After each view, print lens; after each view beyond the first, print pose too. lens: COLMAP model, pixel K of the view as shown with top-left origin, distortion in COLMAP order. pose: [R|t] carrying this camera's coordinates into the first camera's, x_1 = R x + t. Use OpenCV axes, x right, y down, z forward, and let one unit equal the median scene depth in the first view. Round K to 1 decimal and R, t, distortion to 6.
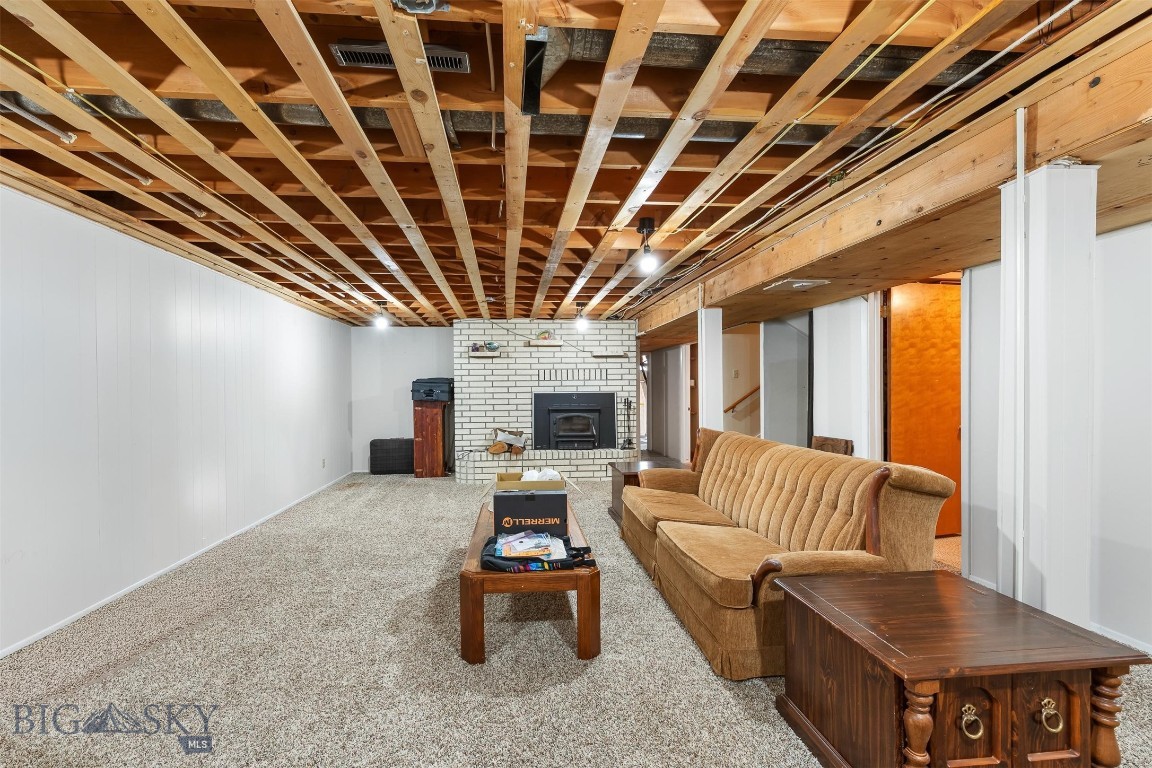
lens RADIAL K [[476.3, 0, 572.2], [0, 476.3, 392.8], [0, 0, 1]] dist [-0.004681, -0.000250]
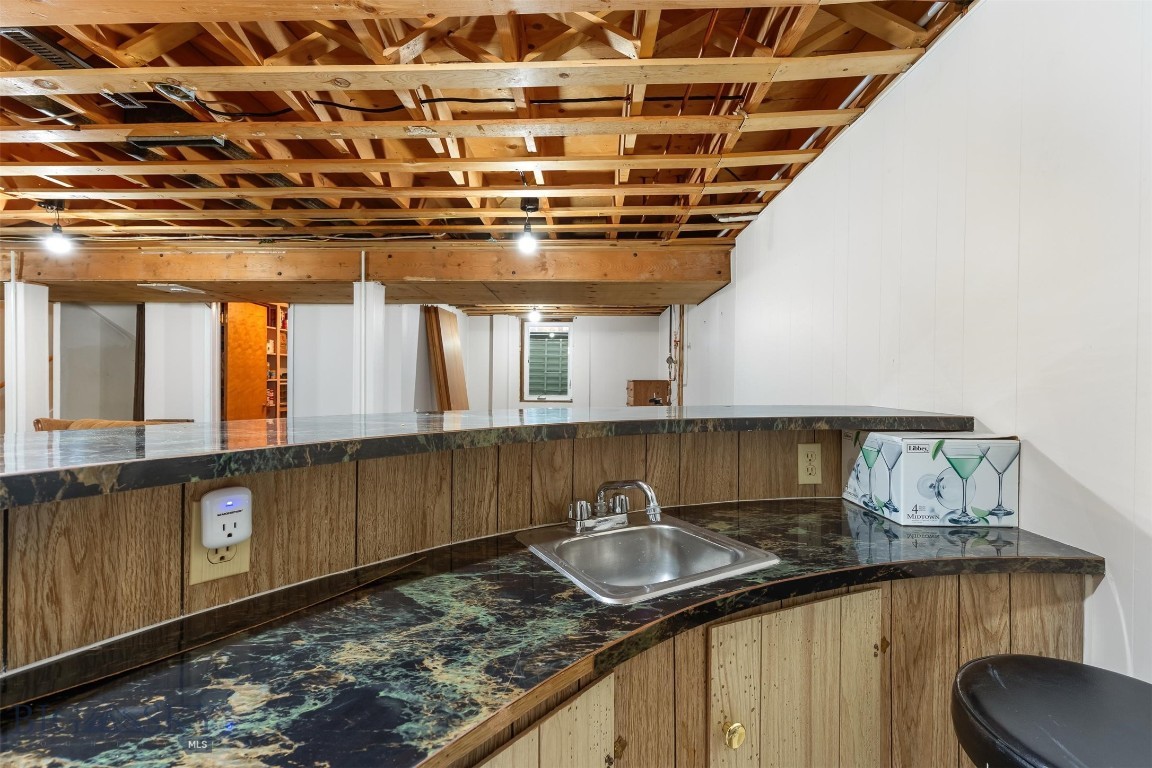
lens RADIAL K [[476.3, 0, 573.5], [0, 476.3, 379.4], [0, 0, 1]] dist [-0.004681, -0.000250]
pose [[0.107958, 0.003301, 0.994150, -8.793385], [0.003171, 0.999988, -0.003664, 0.085739], [-0.994150, 0.003548, 0.107946, -1.661651]]
